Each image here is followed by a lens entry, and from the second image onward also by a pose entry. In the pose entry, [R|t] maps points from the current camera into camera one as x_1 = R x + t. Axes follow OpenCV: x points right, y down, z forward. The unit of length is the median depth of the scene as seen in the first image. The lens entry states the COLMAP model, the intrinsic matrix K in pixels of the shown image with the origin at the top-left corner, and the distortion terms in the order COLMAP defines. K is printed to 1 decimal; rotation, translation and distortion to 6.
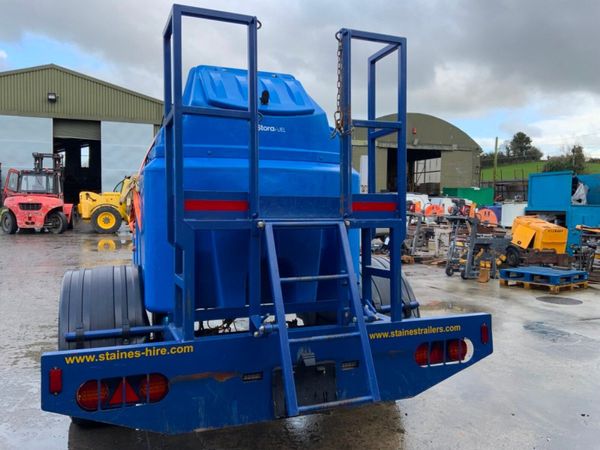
lens RADIAL K [[495.4, 0, 304.7], [0, 495.4, 225.9], [0, 0, 1]] dist [0.100187, -0.194190]
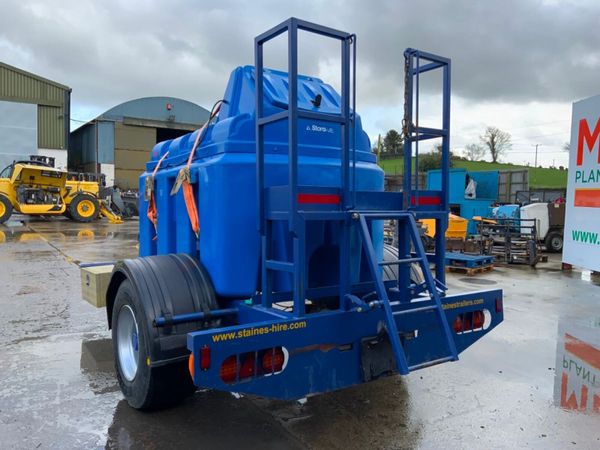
lens RADIAL K [[495.4, 0, 304.7], [0, 495.4, 225.9], [0, 0, 1]] dist [0.100187, -0.194190]
pose [[0.972330, -0.000456, 0.233610, -0.385332], [-0.004182, 0.999804, 0.019359, -0.000718], [-0.233573, -0.019800, 0.972138, -0.077490]]
